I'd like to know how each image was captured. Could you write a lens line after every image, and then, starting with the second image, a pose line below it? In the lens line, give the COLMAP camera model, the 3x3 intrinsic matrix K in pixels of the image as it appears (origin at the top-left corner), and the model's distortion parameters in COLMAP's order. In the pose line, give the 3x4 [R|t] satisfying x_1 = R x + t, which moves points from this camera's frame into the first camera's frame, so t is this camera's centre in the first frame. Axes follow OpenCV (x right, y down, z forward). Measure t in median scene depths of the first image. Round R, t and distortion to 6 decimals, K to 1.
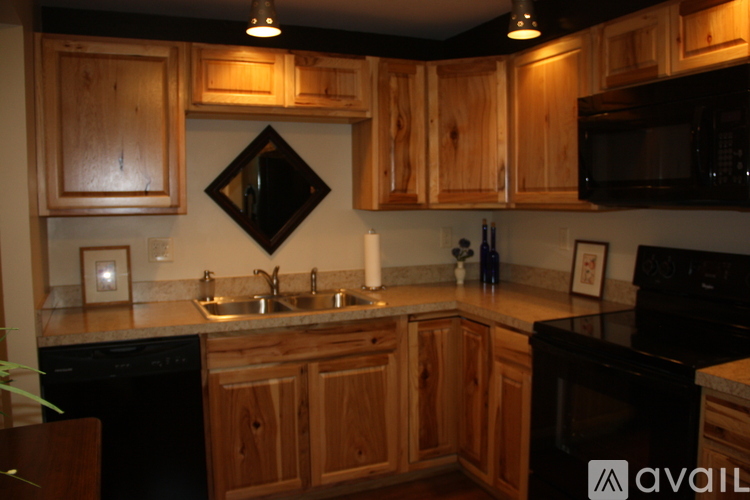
lens RADIAL K [[614.3, 0, 375.0], [0, 614.3, 250.0], [0, 0, 1]] dist [-0.203085, 0.134099]
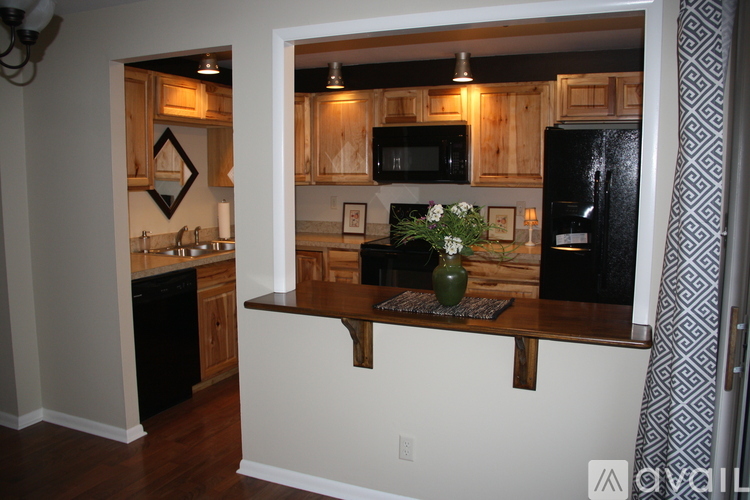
lens RADIAL K [[614.3, 0, 375.0], [0, 614.3, 250.0], [0, 0, 1]] dist [-0.203085, 0.134099]
pose [[0.743269, -0.071206, 0.665193, -0.888695], [0.042494, 0.997337, 0.059279, 0.020984], [-0.667642, -0.015793, 0.744315, -0.430578]]
